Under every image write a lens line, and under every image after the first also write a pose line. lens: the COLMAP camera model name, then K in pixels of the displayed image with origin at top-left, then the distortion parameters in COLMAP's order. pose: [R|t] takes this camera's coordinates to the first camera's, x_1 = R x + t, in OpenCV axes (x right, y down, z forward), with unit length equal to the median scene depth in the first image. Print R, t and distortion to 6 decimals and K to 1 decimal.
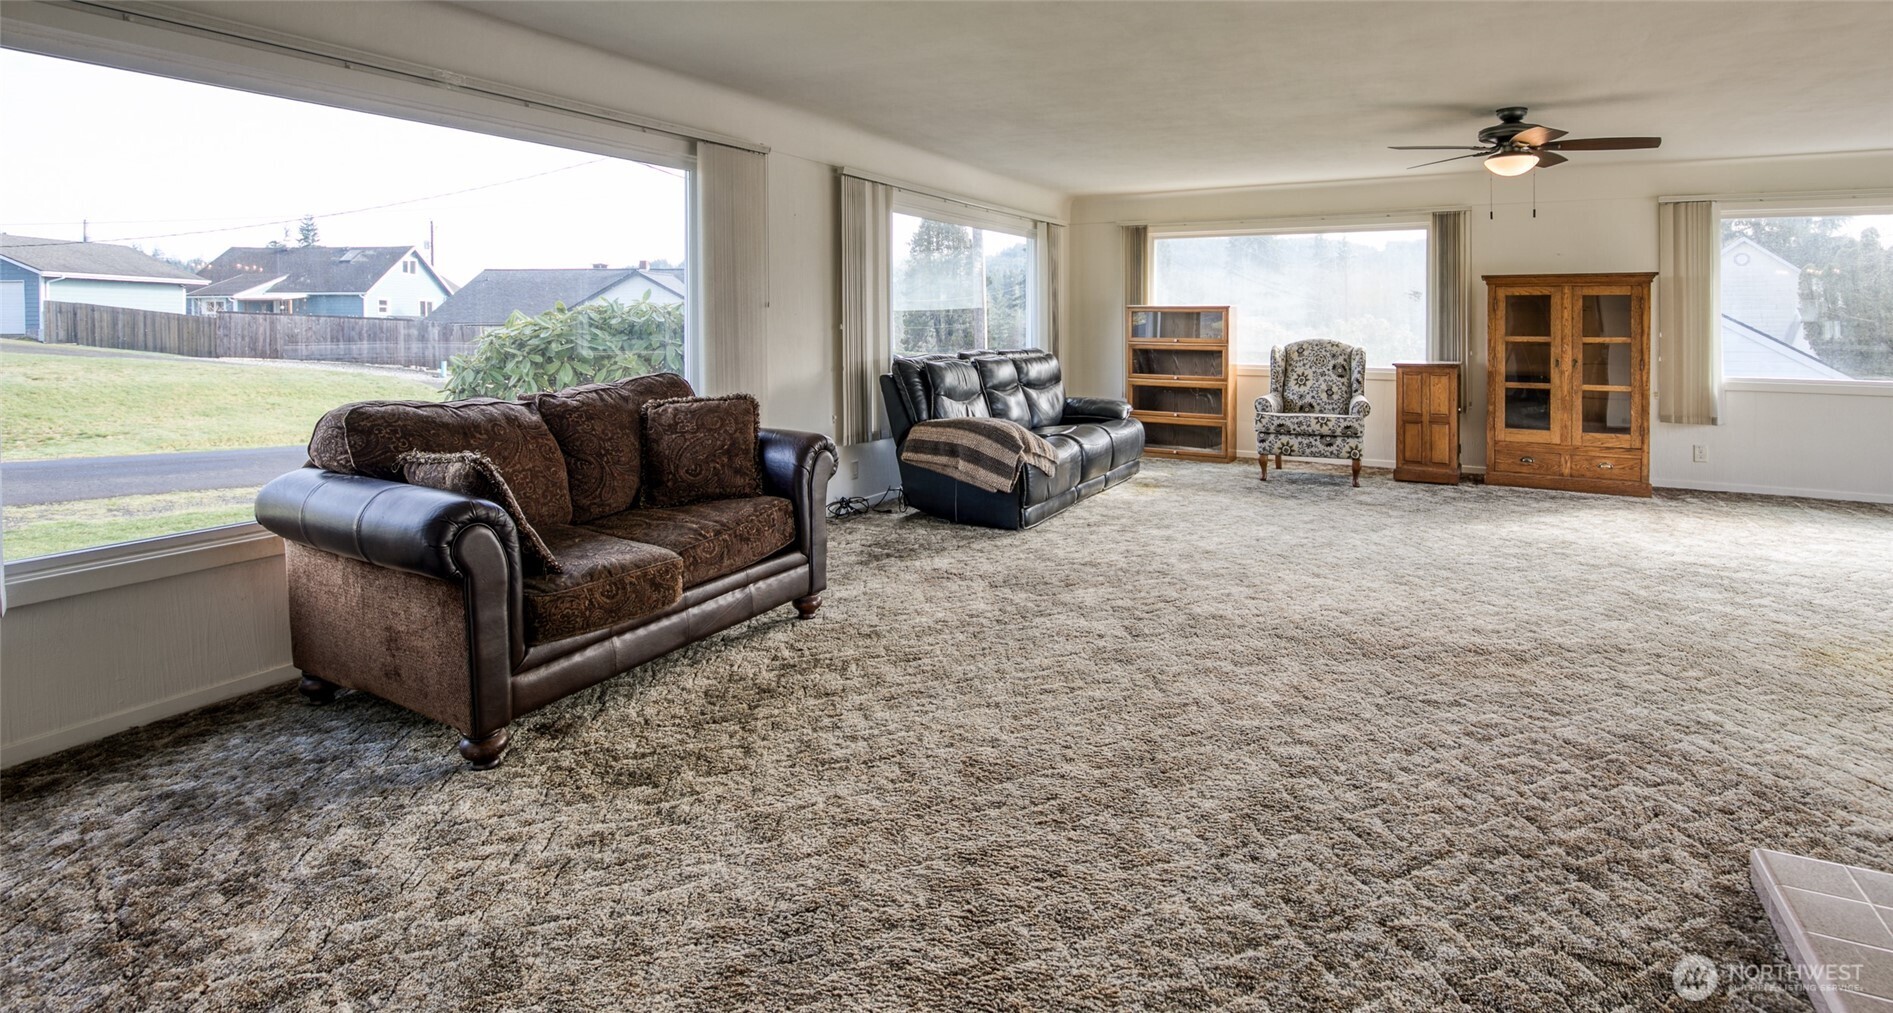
lens RADIAL K [[918.3, 0, 949.7], [0, 918.3, 310.7], [0, 0, 1]] dist [-0.018462, -0.000011]
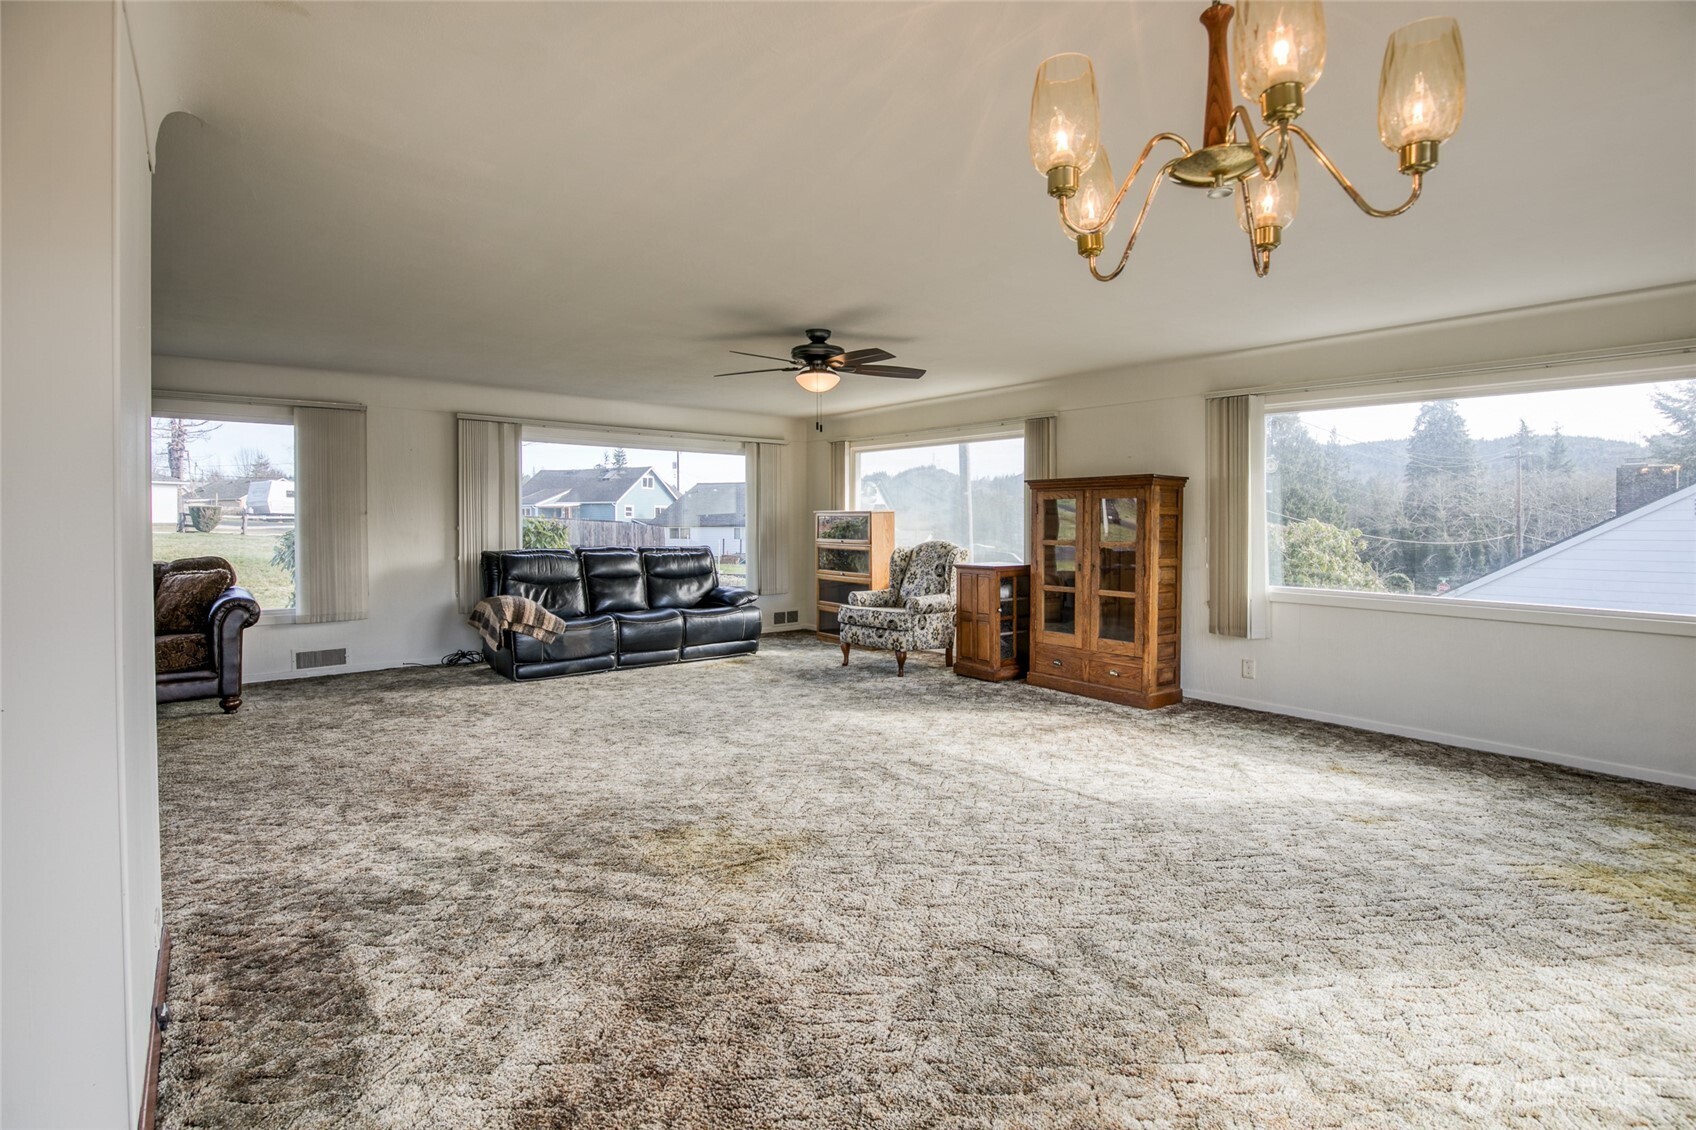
lens RADIAL K [[796.7, 0, 853.5], [0, 796.7, 536.2], [0, 0, 1]] dist [-0.037433, 0.009546]
pose [[0.927595, 0.008760, -0.373484, 0.744207], [0.001791, 0.999609, 0.027895, -0.001486], [0.373583, -0.026544, 0.927217, 0.098292]]
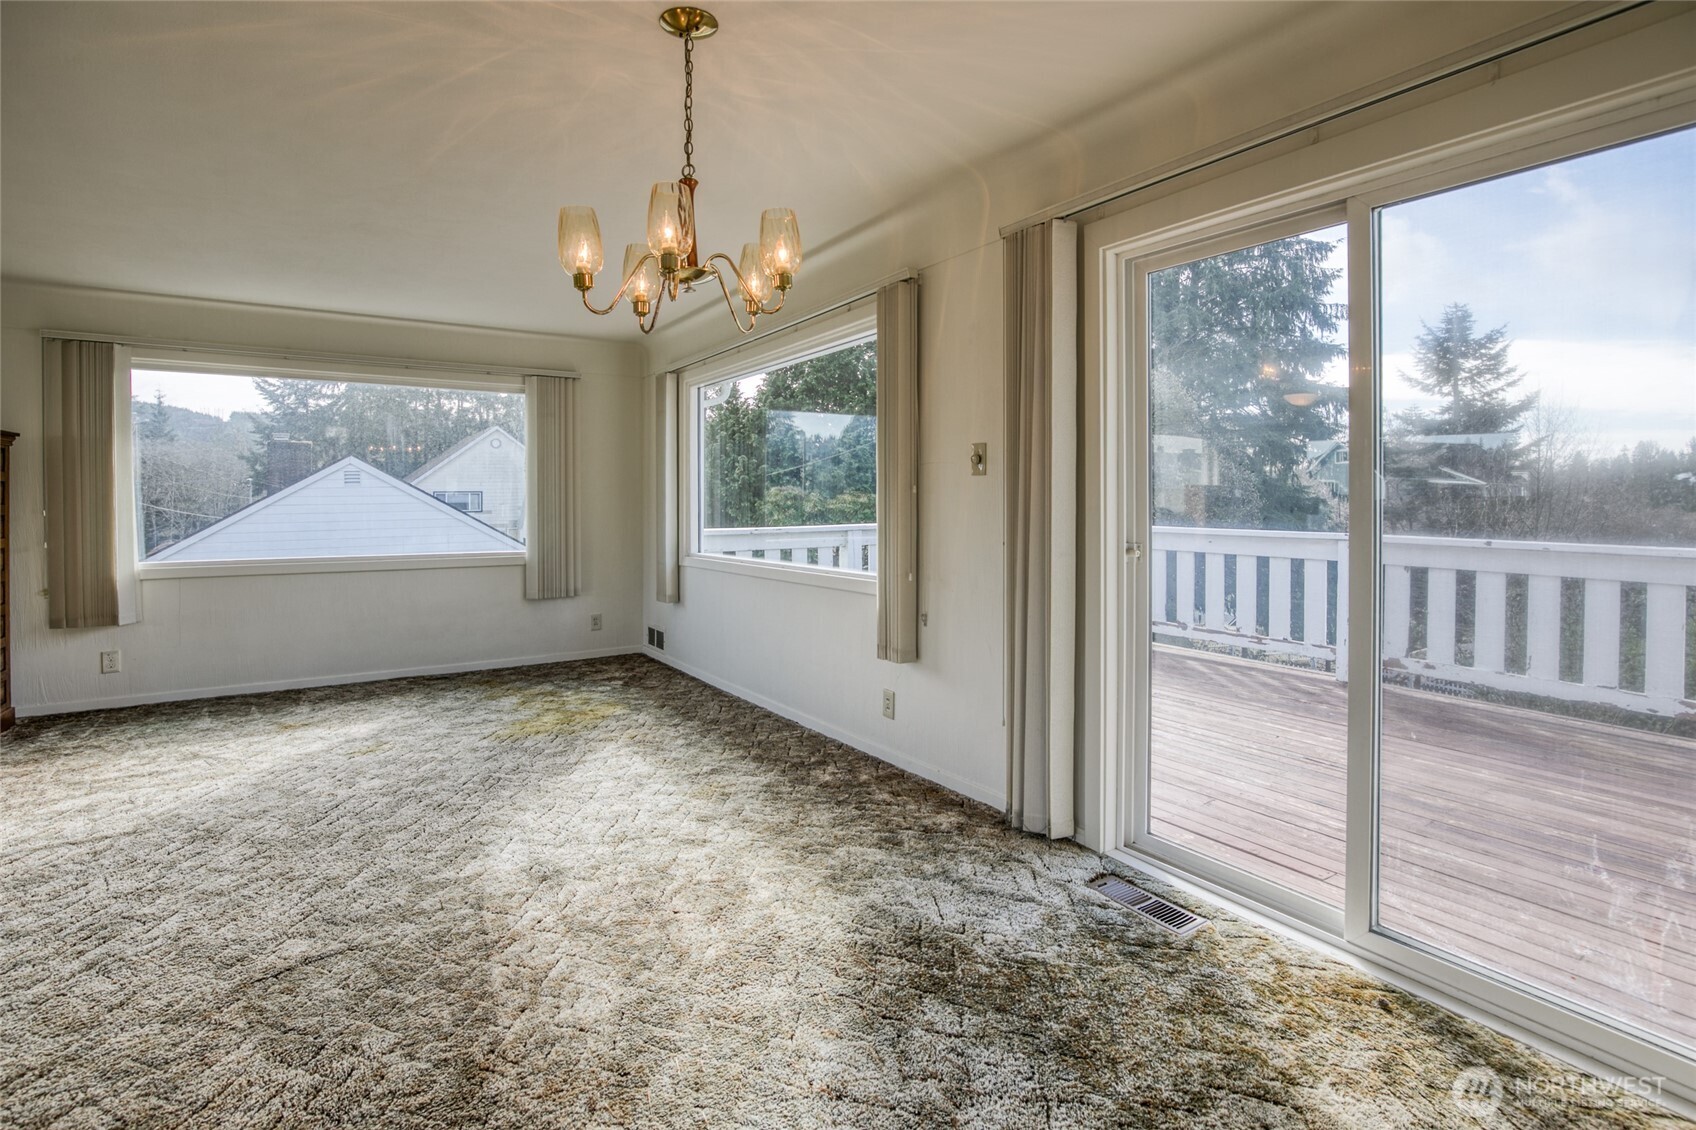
lens RADIAL K [[811.4, 0, 848.7], [0, 811.4, 494.0], [0, 0, 1]] dist [-0.032566, 0.005927]
pose [[0.468989, -0.007352, 0.883173, 0.512420], [-0.005326, 0.999924, 0.011152, -0.000903], [-0.883188, -0.009934, 0.468914, 0.098879]]
